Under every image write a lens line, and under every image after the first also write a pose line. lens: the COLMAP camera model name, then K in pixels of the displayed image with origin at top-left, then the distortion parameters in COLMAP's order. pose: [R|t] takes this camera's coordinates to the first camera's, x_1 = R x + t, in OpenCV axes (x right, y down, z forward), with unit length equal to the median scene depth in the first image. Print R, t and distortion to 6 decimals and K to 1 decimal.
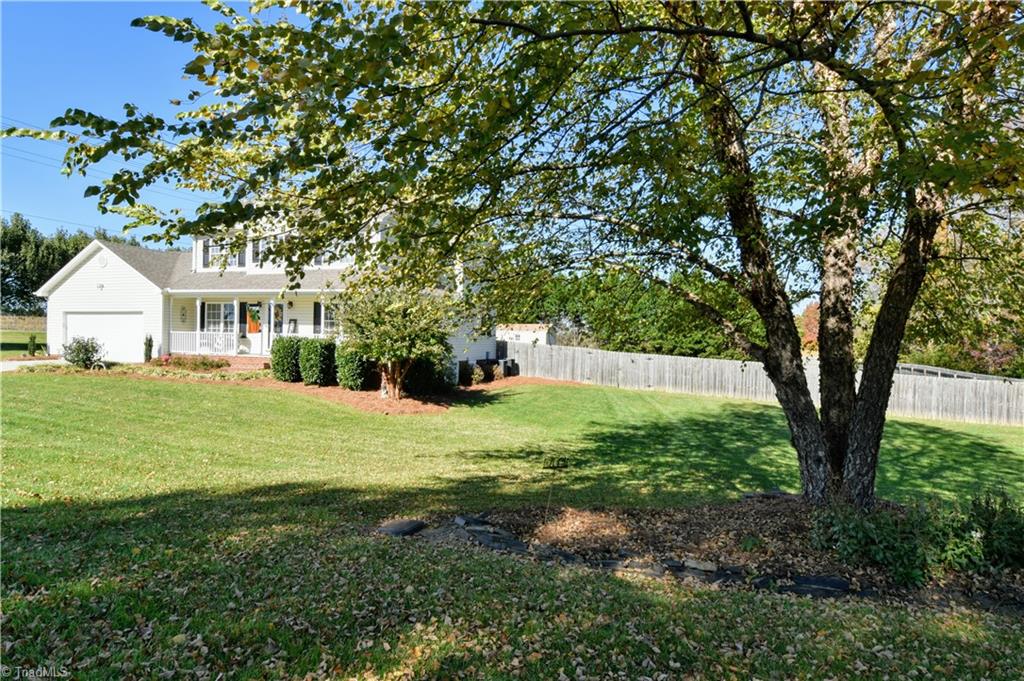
lens RADIAL K [[533.7, 0, 525.9], [0, 533.7, 343.2], [0, 0, 1]] dist [0.027786, -0.037723]
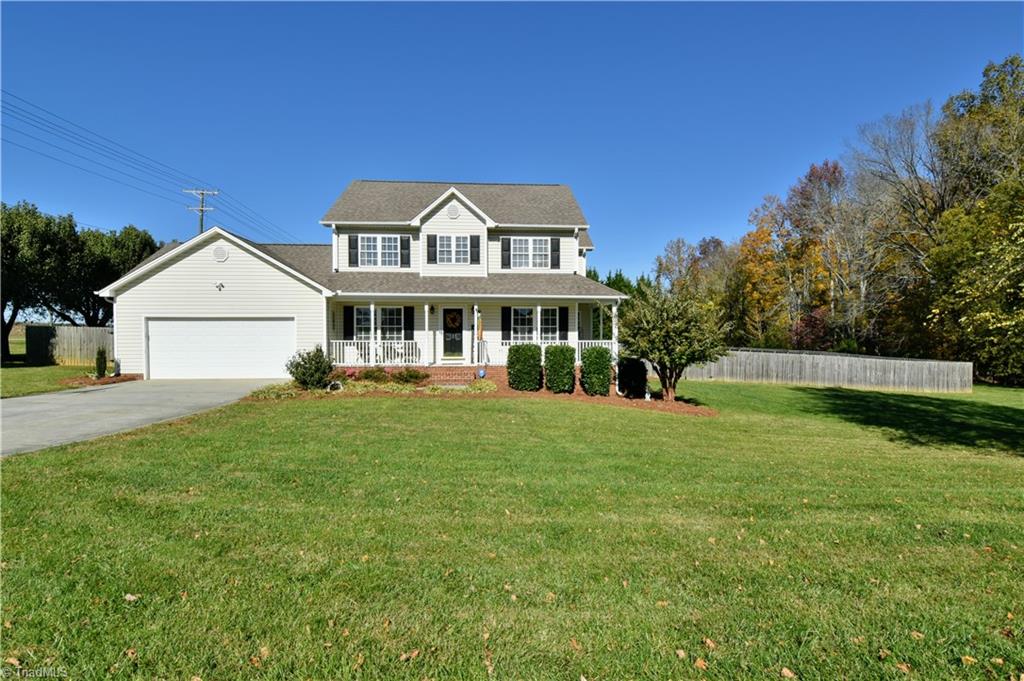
lens RADIAL K [[533.7, 0, 525.9], [0, 533.7, 343.2], [0, 0, 1]] dist [0.027786, -0.037723]
pose [[0.924896, -0.023518, 0.379492, -0.705700], [0.017396, 0.999657, 0.019554, -0.029408], [-0.379822, -0.011484, 0.924988, 0.089325]]
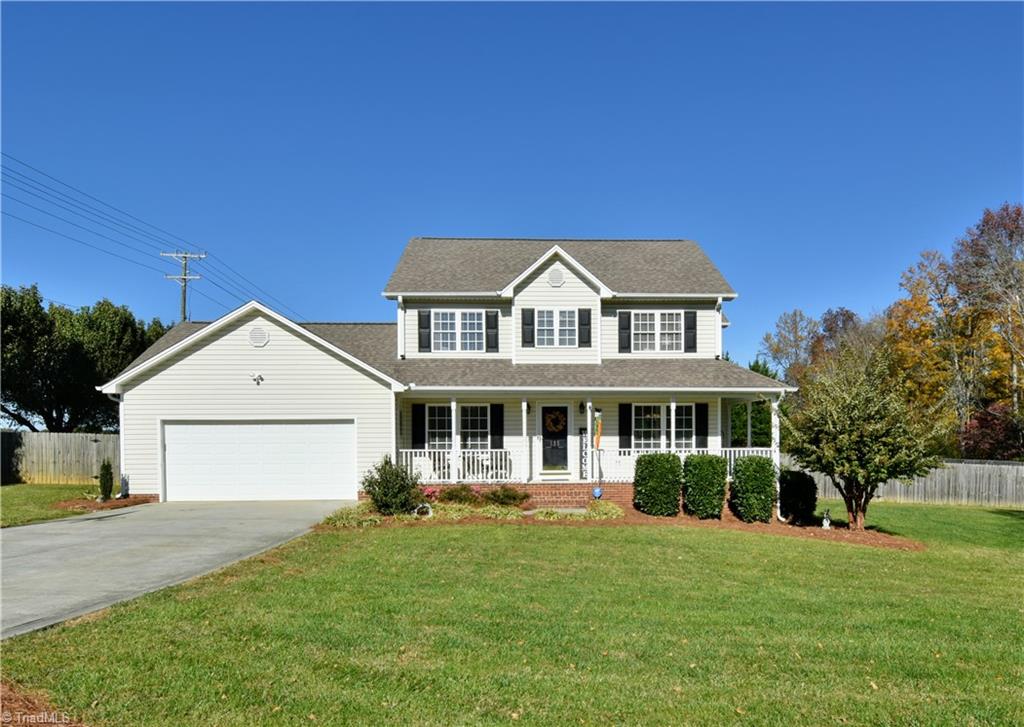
lens RADIAL K [[710.5, 0, 562.6], [0, 710.5, 447.8], [0, 0, 1]] dist [0.009486, -0.003359]
pose [[0.934640, -0.025567, 0.354674, -0.790964], [0.022044, 0.999659, 0.013970, -0.032412], [-0.354911, -0.005239, 0.934886, 0.125382]]
